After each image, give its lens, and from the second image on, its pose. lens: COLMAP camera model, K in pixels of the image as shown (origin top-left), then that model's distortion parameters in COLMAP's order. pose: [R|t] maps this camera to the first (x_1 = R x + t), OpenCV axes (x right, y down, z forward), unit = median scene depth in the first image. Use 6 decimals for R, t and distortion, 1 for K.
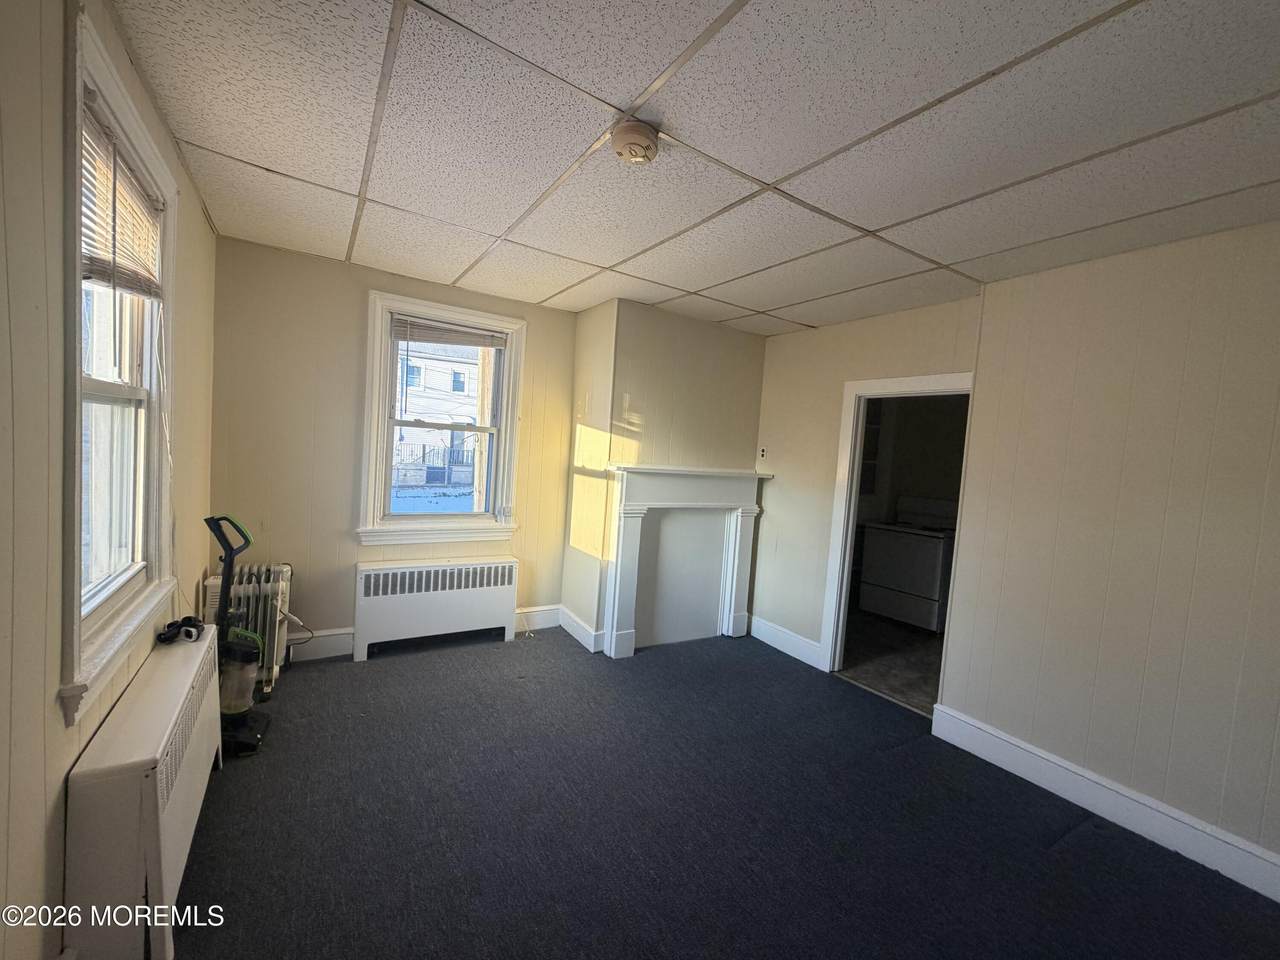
lens RADIAL K [[512.3, 0, 635.9], [0, 512.3, 479.7], [0, 0, 1]] dist [-0.000755, -0.000081]
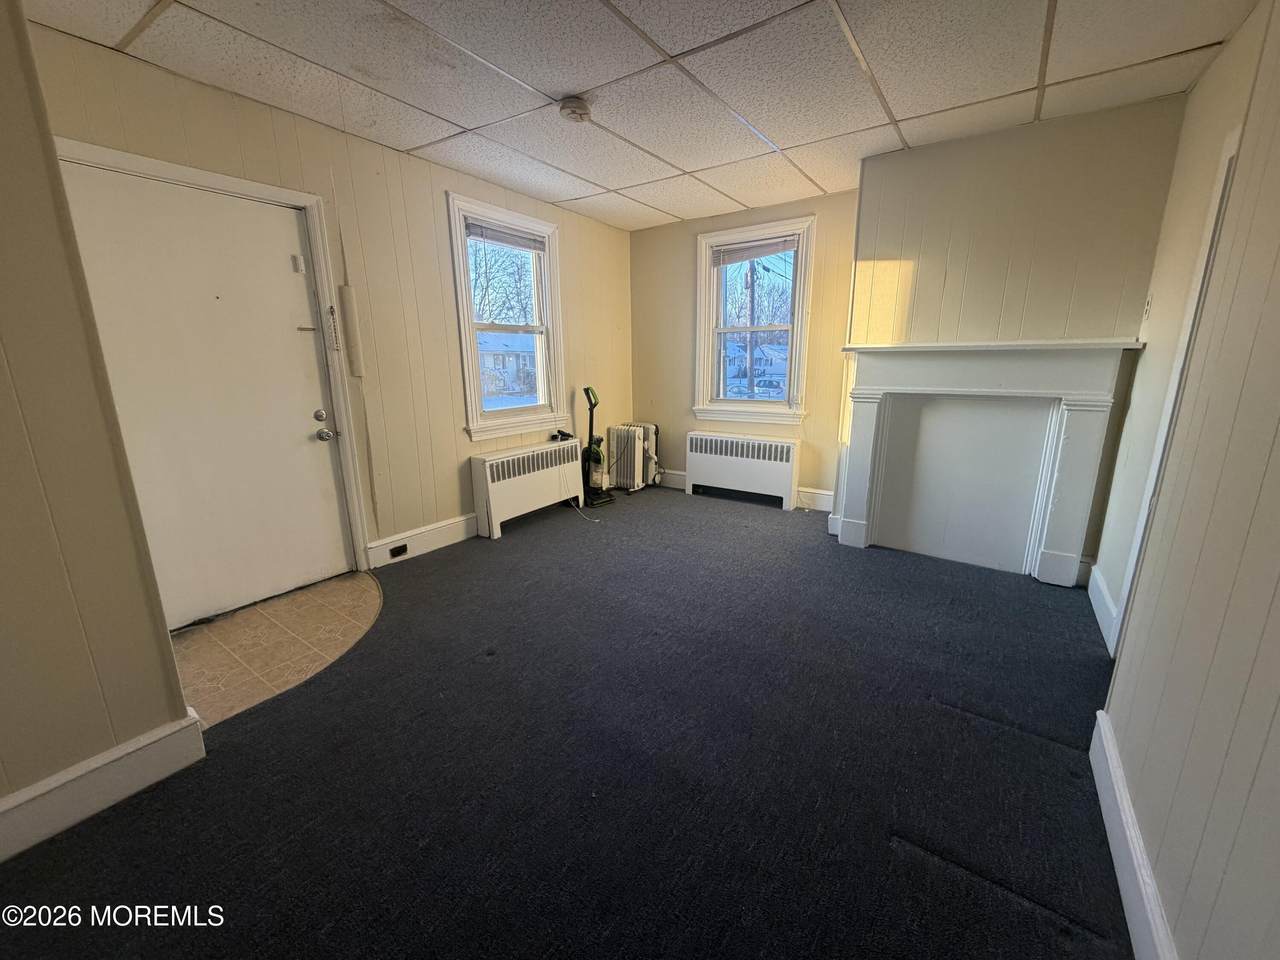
lens RADIAL K [[512.3, 0, 634.9], [0, 512.3, 481.6], [0, 0, 1]] dist [-0.000755, -0.000081]
pose [[0.379820, 0.141087, -0.914238, 0.710111], [-0.016795, 0.989190, 0.145677, 0.087277], [0.924908, -0.039976, 0.378084, 0.246853]]
